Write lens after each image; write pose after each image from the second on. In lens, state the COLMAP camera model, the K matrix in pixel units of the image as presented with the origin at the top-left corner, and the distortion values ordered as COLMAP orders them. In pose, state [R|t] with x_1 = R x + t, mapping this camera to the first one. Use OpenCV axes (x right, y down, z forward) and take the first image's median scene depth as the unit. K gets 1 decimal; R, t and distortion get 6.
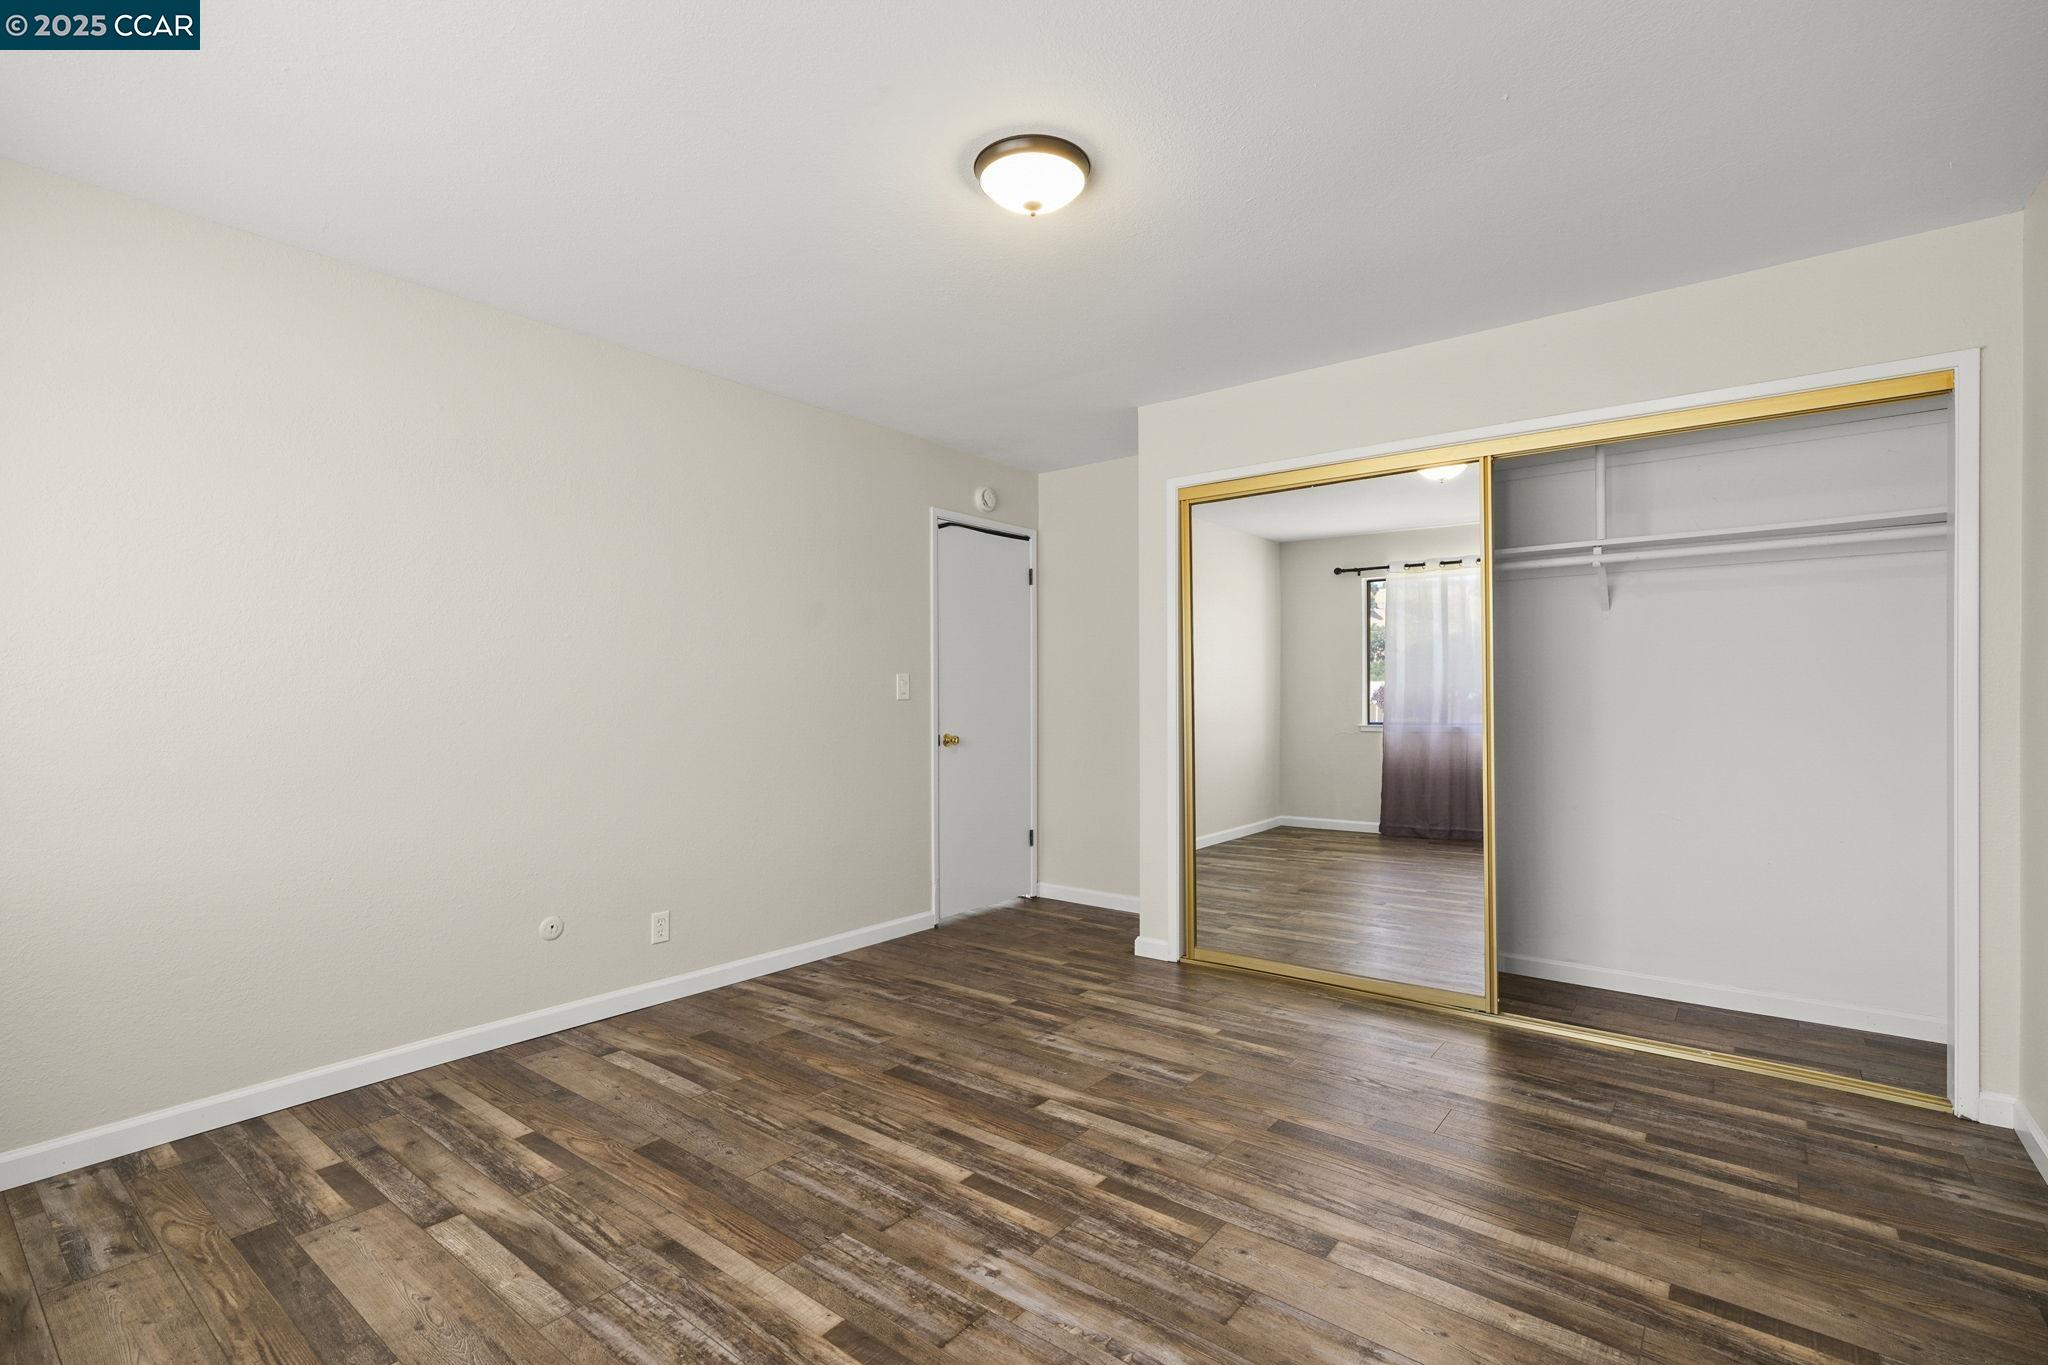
lens RADIAL K [[922.8, 0, 1024.9], [0, 922.8, 700.9], [0, 0, 1]] dist [-0.003165, 0.000005]
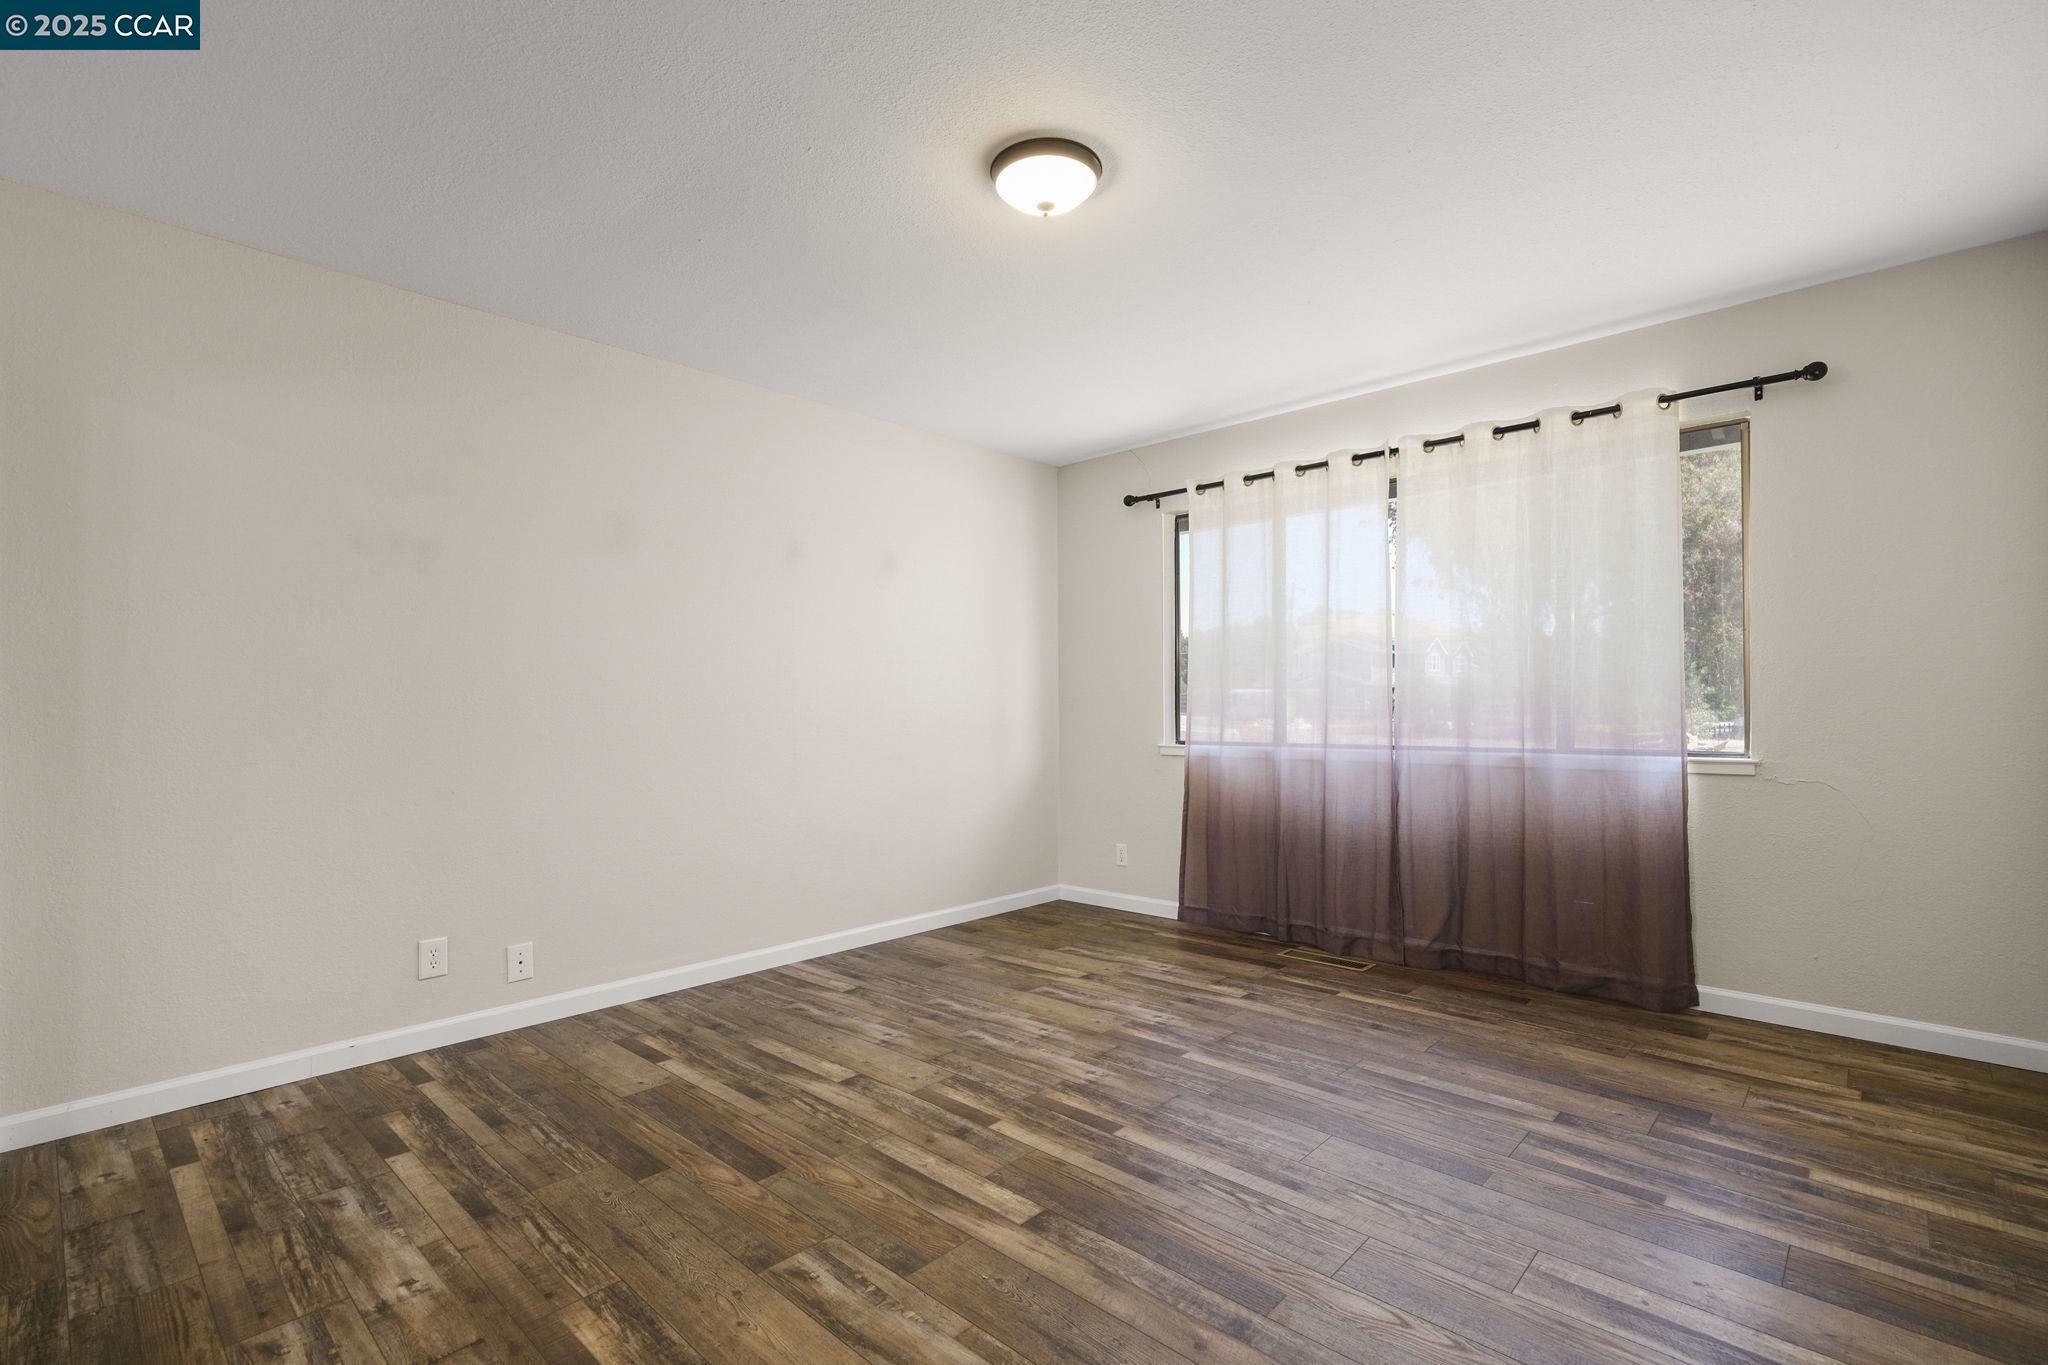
lens RADIAL K [[939.5, 0, 1018.6], [0, 939.5, 689.4], [0, 0, 1]] dist [0.000712, 0.000534]
pose [[-0.995652, 0.011168, 0.092478, -0.052605], [0.010751, 0.999930, -0.005006, 0.011600], [-0.092528, -0.003990, -0.995702, 2.029887]]
